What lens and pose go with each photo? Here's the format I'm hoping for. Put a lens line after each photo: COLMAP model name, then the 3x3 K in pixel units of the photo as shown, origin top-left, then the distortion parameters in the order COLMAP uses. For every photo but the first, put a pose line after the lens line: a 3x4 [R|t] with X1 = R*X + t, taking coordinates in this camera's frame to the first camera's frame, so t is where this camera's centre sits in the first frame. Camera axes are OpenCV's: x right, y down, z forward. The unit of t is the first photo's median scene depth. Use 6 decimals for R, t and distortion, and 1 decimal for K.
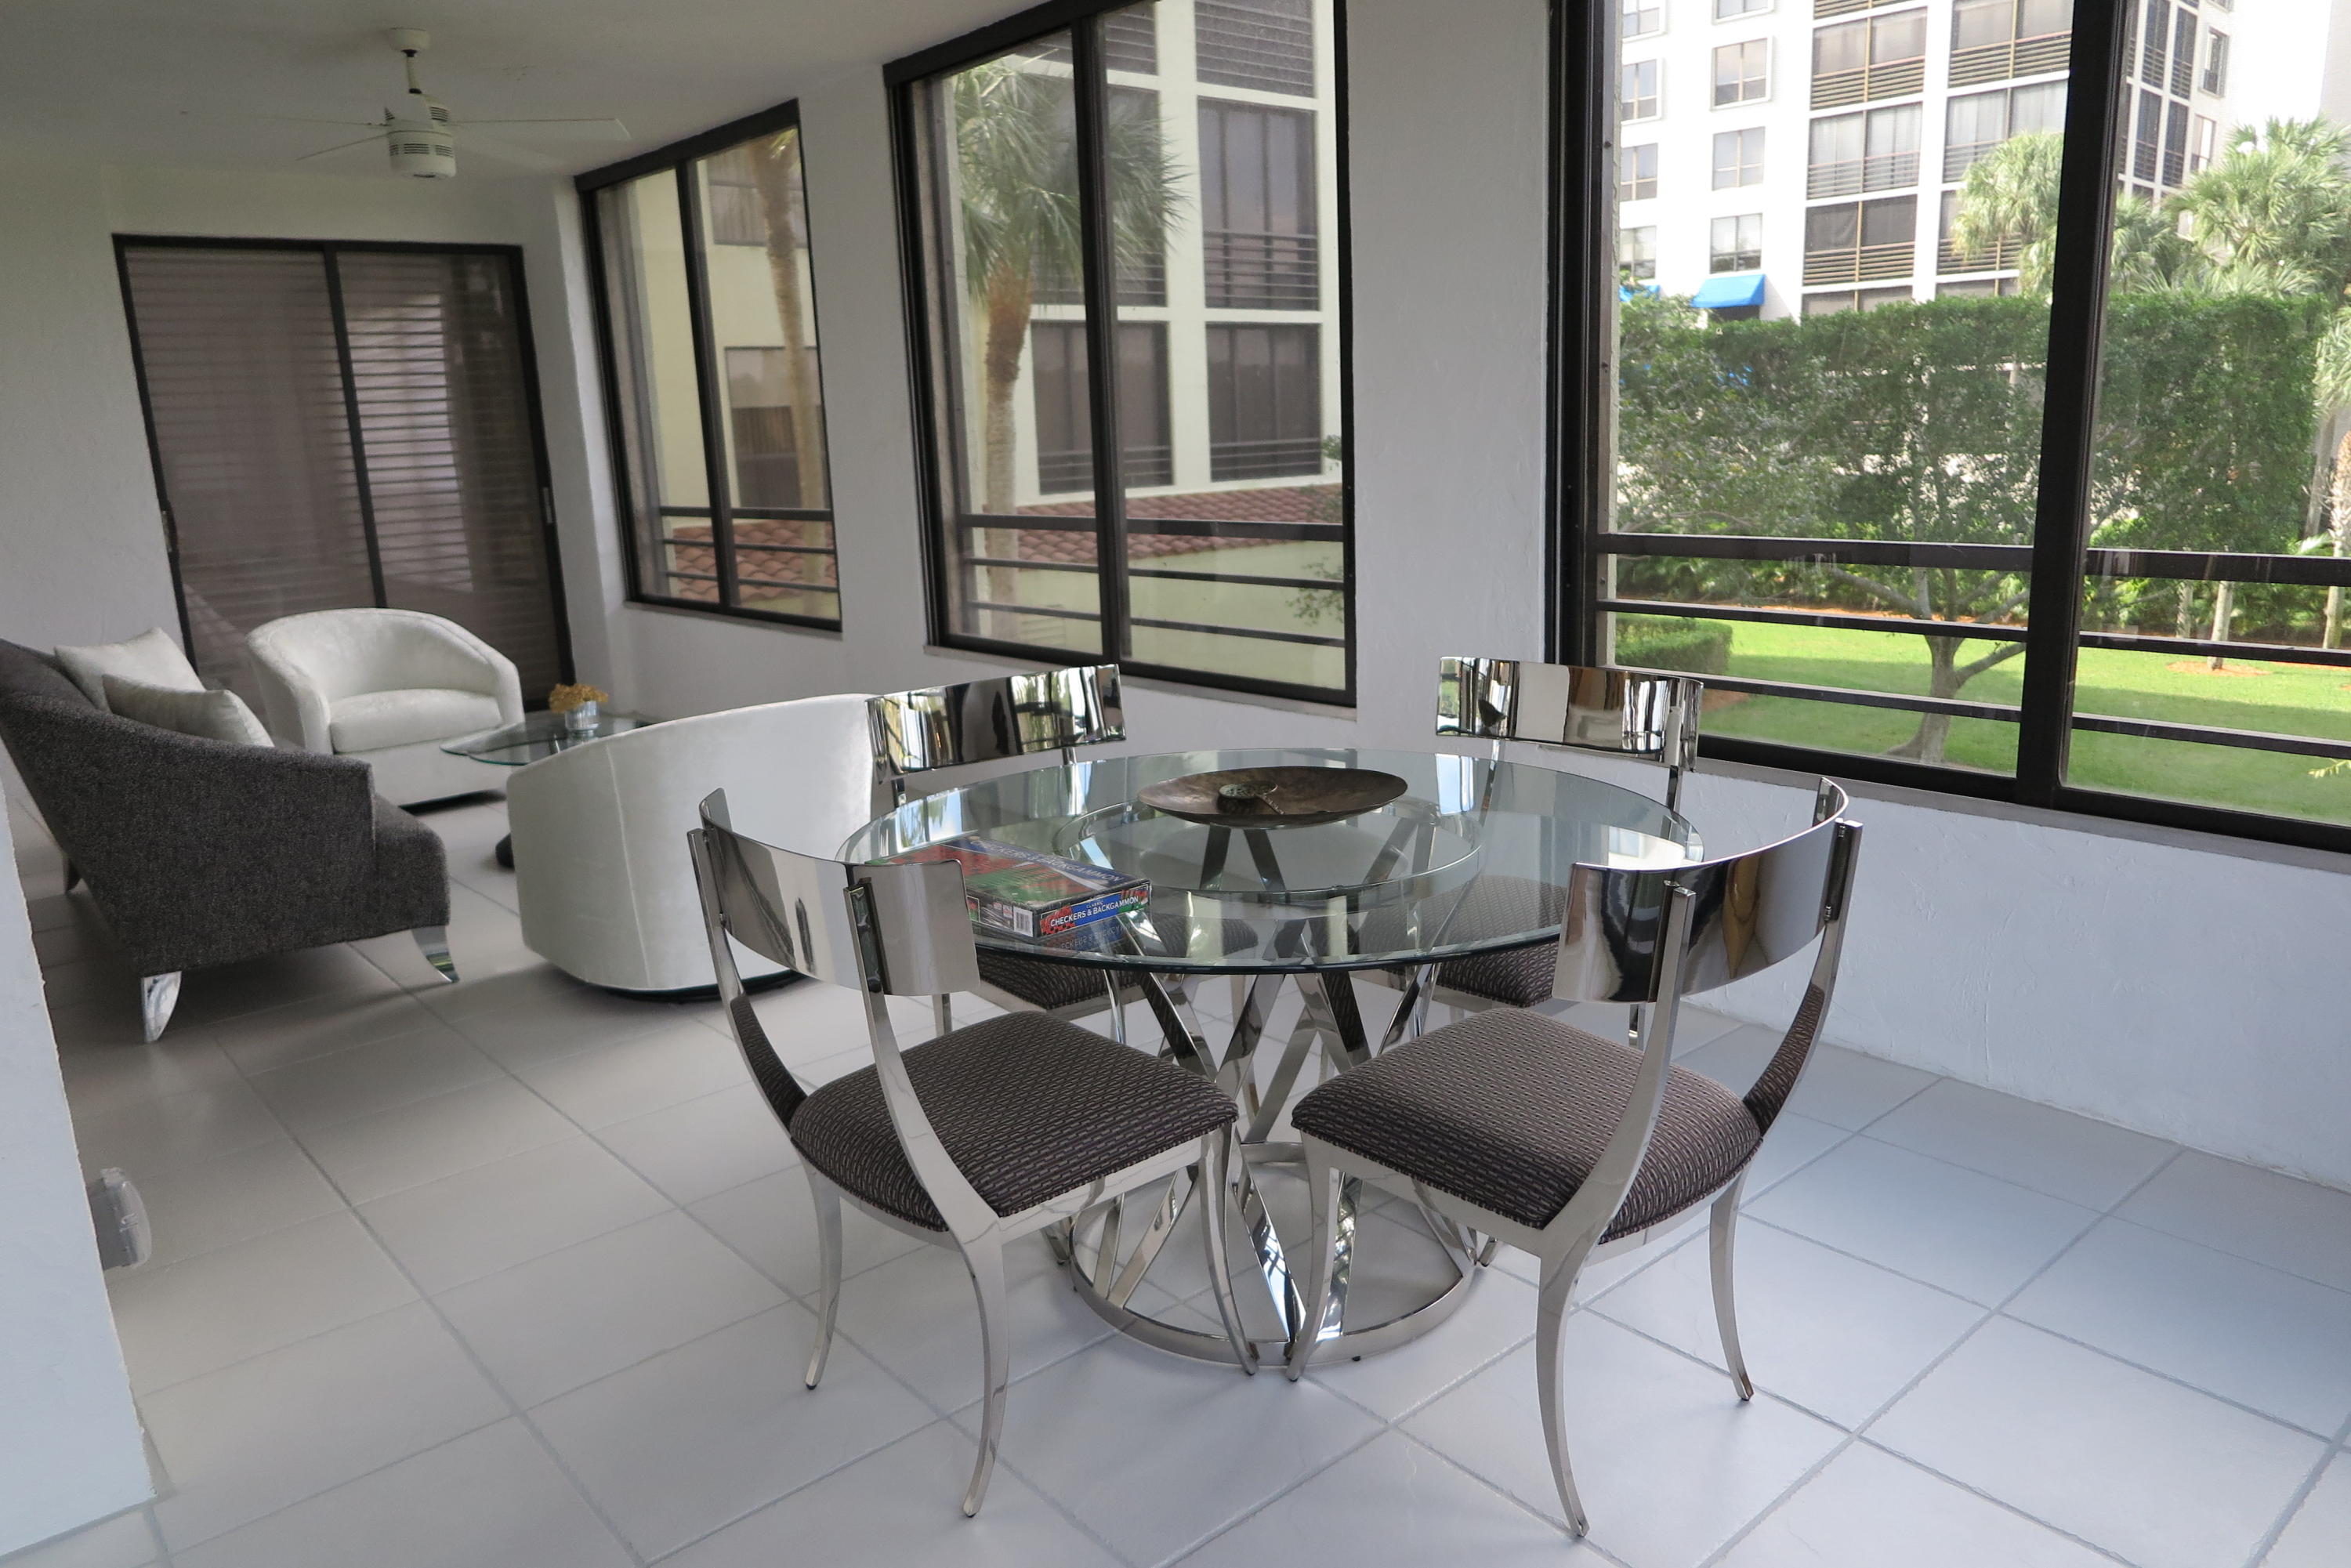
lens RADIAL K [[1607.6, 0, 1173.7], [0, 1607.6, 782.5], [0, 0, 1]] dist [-0.021824, 0.003110]
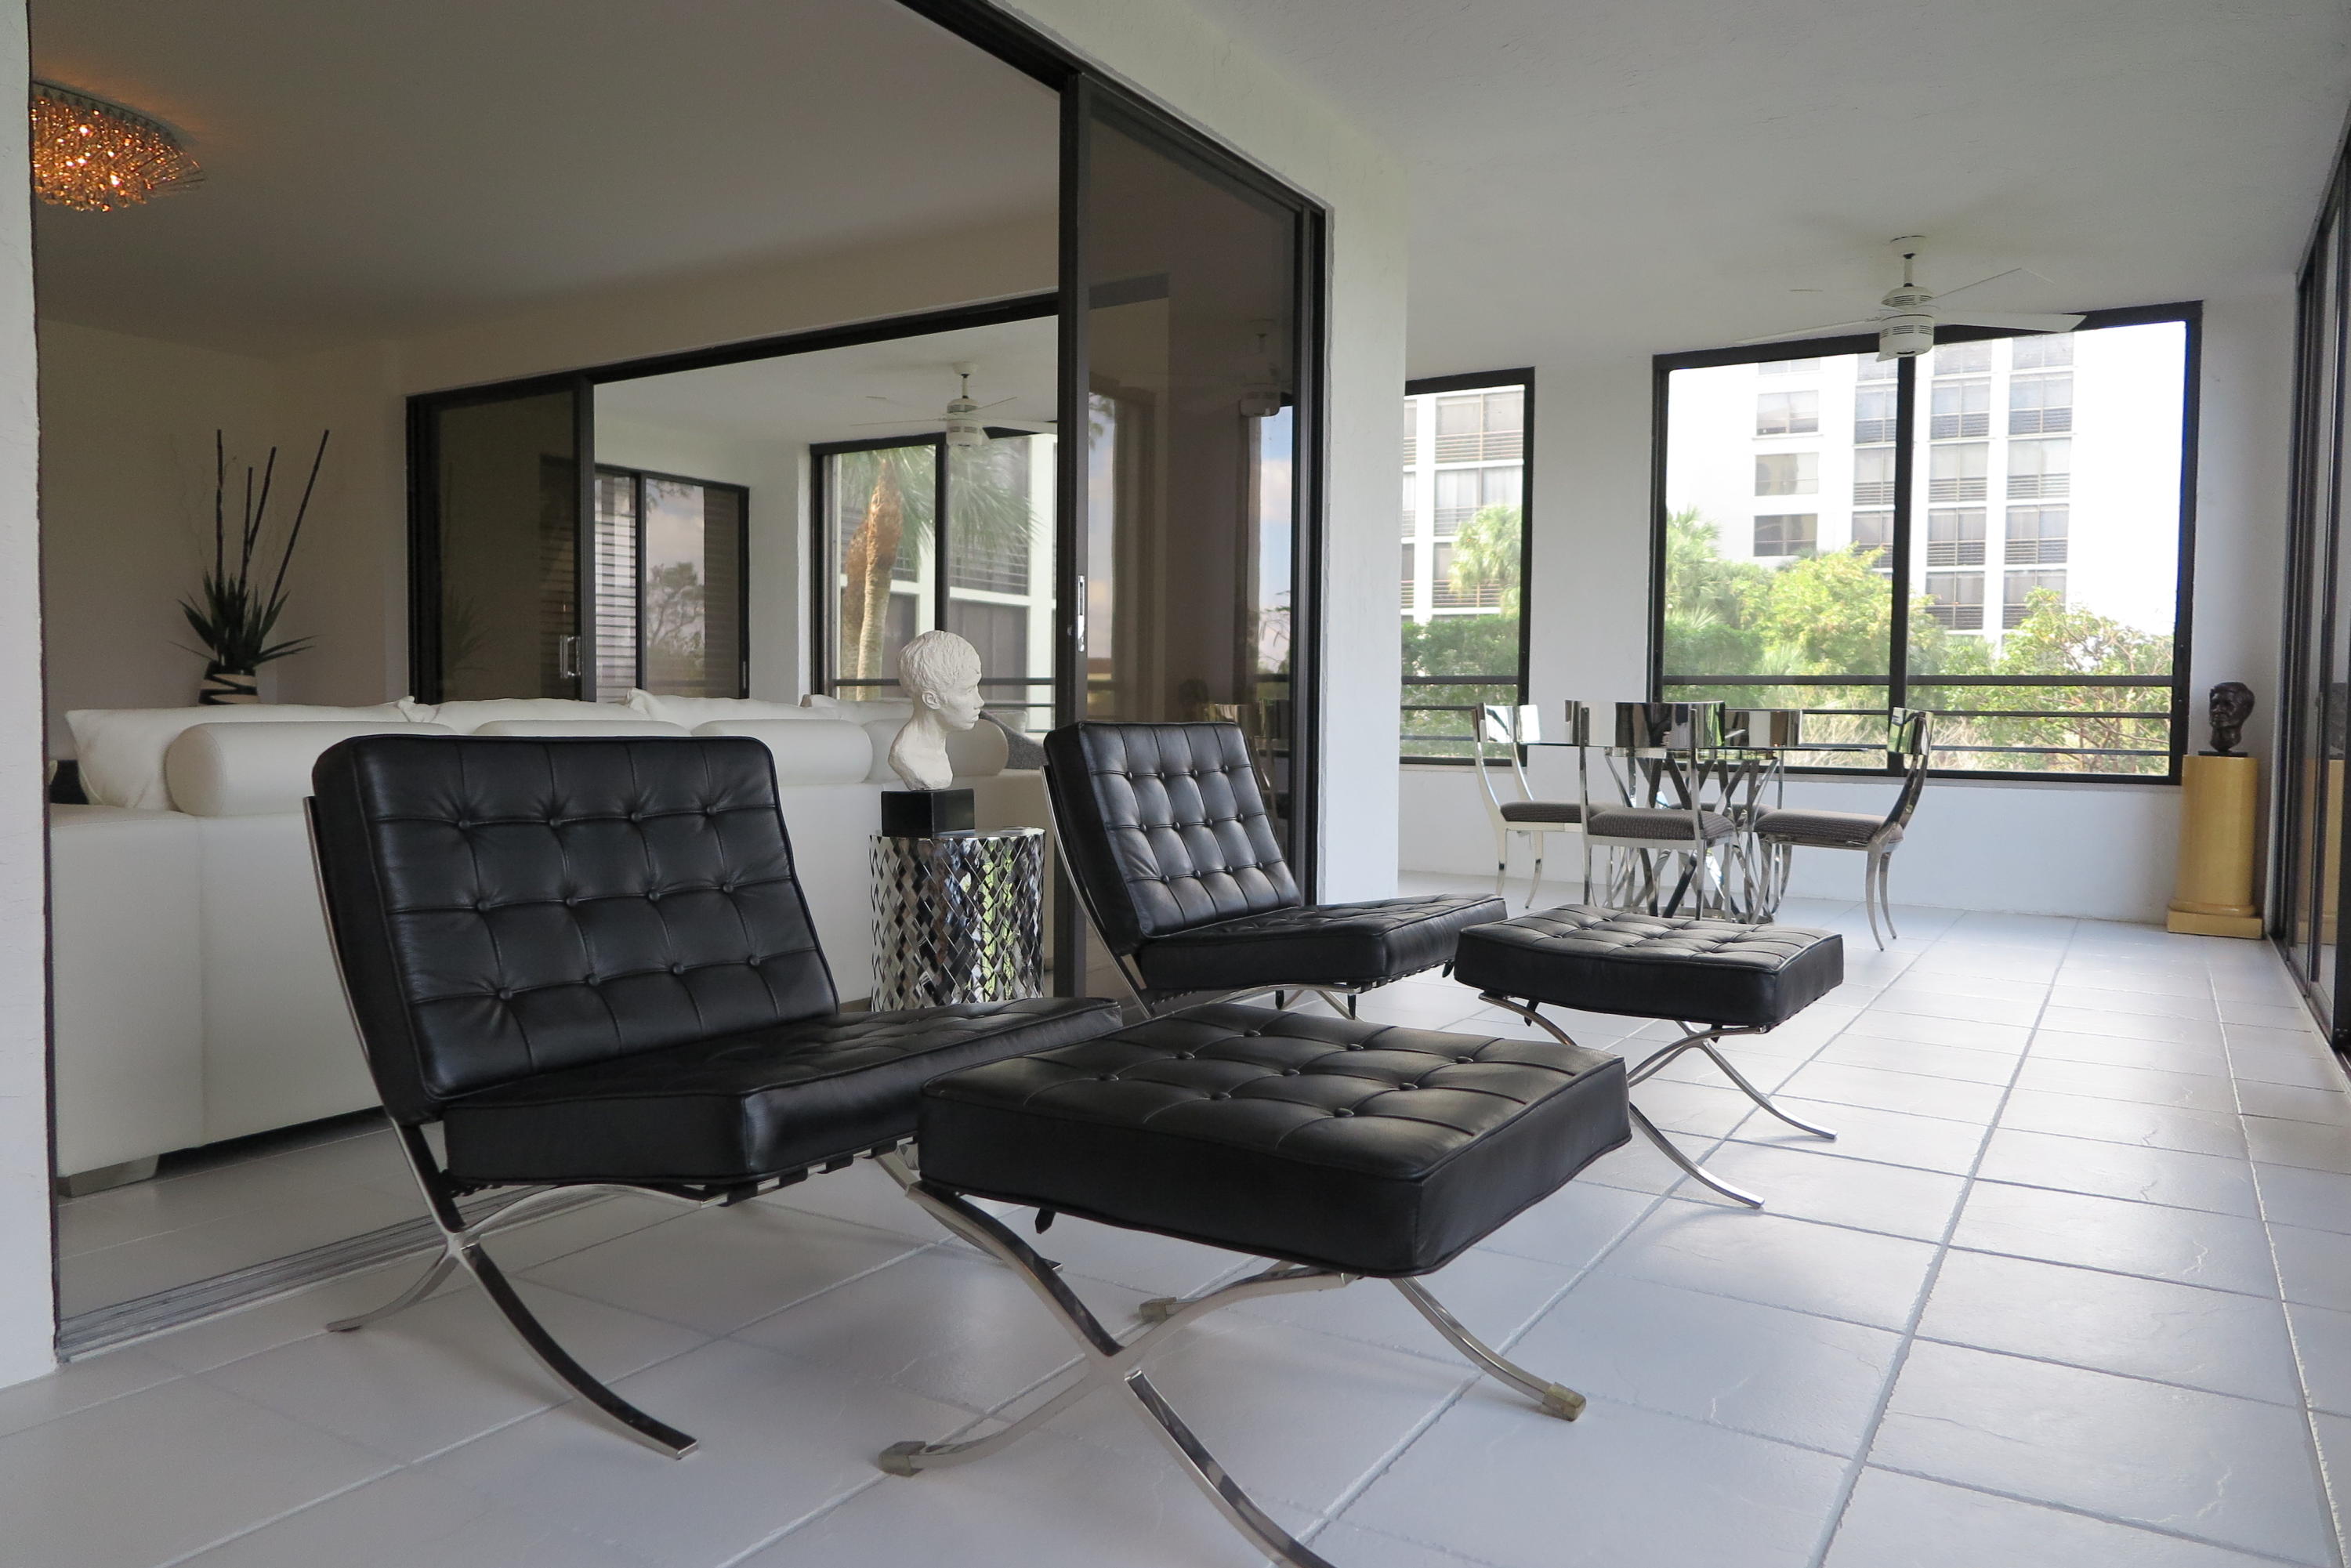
lens RADIAL K [[1607.6, 0, 1173.7], [0, 1607.6, 782.5], [0, 0, 1]] dist [-0.021824, 0.003110]
pose [[0.950186, 0.036487, 0.309539, -0.095605], [0.020645, 0.983575, -0.179314, 0.032992], [-0.310998, 0.176772, 0.933827, -0.069418]]
